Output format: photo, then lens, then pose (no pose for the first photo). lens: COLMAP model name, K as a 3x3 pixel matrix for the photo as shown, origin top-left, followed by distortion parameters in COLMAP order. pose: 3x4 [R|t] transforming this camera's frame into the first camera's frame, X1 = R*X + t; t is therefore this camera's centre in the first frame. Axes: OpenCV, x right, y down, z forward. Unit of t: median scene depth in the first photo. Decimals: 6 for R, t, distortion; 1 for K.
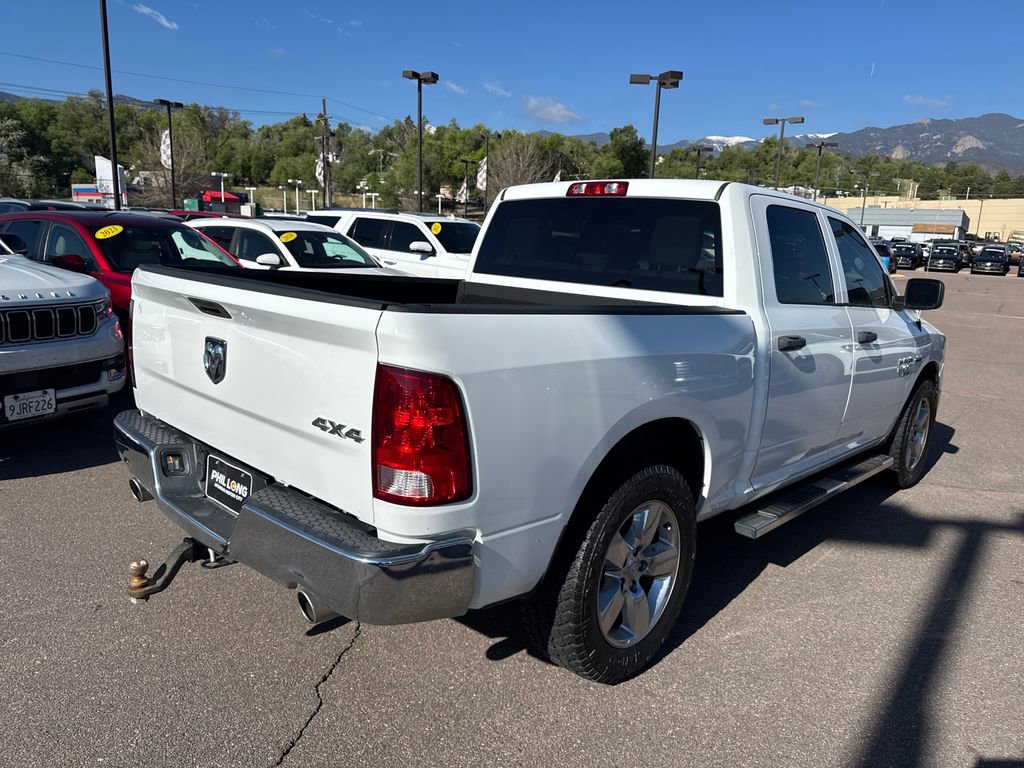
lens RADIAL K [[727.7, 0, 511.1], [0, 727.7, 387.8], [0, 0, 1]] dist [0.024571, -0.032676]
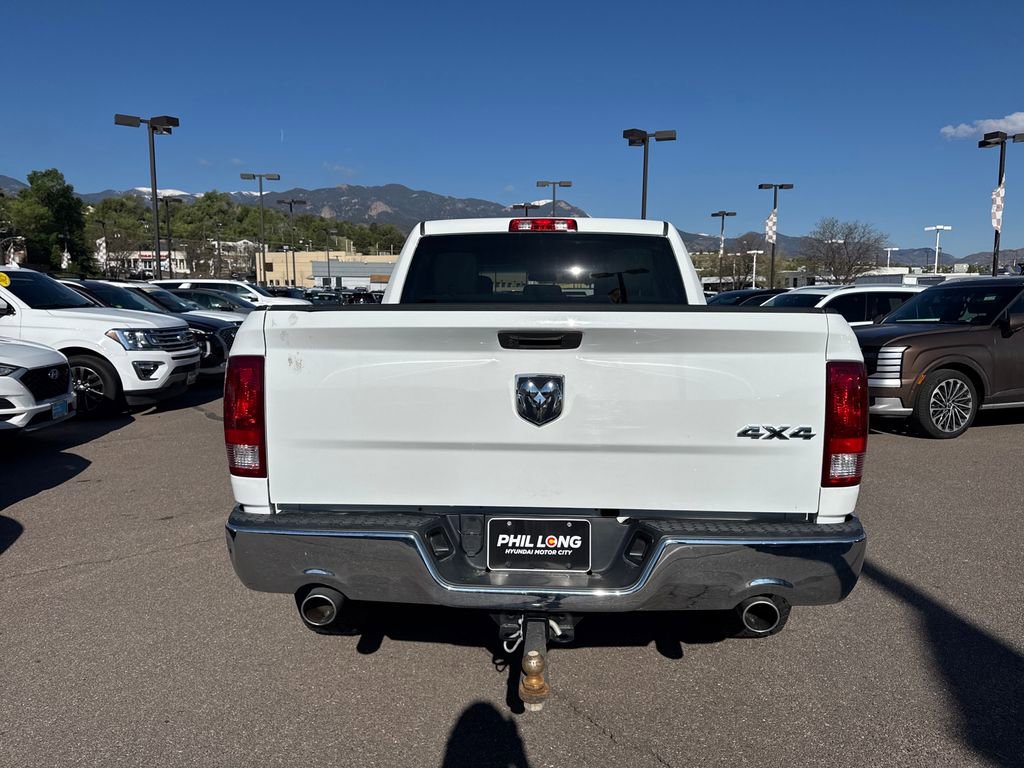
lens RADIAL K [[727.7, 0, 508.8], [0, 727.7, 390.3], [0, 0, 1]] dist [0.024571, -0.032676]
pose [[0.758878, -0.115179, 0.640966, -0.573862], [0.158108, 0.987374, -0.009767, -0.025978], [-0.631748, 0.108754, 0.767507, 0.208621]]
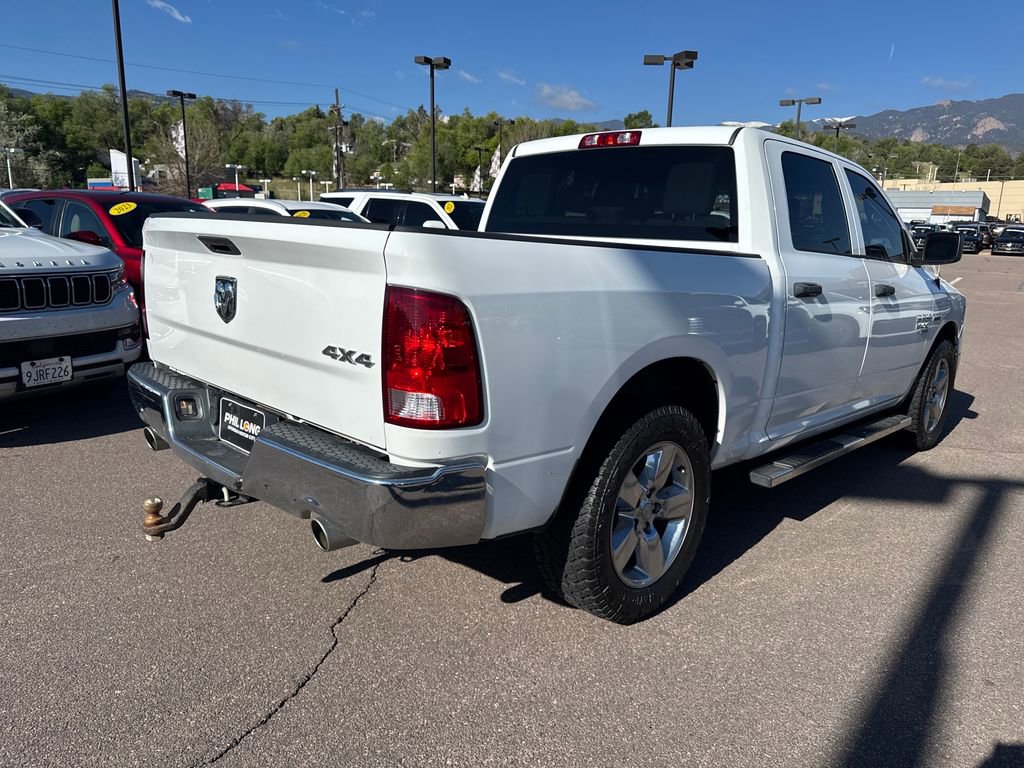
lens RADIAL K [[727.7, 0, 516.3], [0, 727.7, 390.1], [0, 0, 1]] dist [0.024571, -0.032676]
pose [[0.999842, -0.009445, -0.015034, 0.003384], [0.009690, 0.999819, 0.016357, 0.043088], [0.014877, -0.016500, 0.999753, 0.003027]]
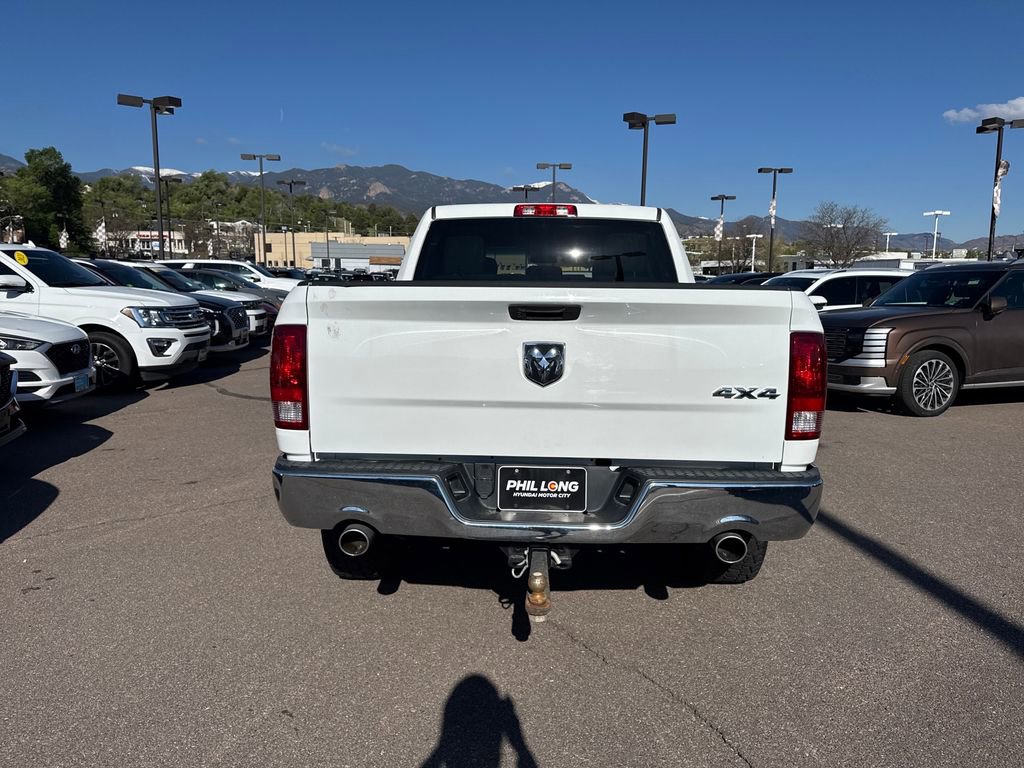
lens RADIAL K [[727.7, 0, 508.7], [0, 727.7, 387.5], [0, 0, 1]] dist [0.024571, -0.032676]
pose [[0.758122, -0.123296, 0.640351, -0.635284], [0.152234, 0.988293, 0.010058, -0.012330], [-0.634095, 0.089858, 0.768017, 0.151434]]
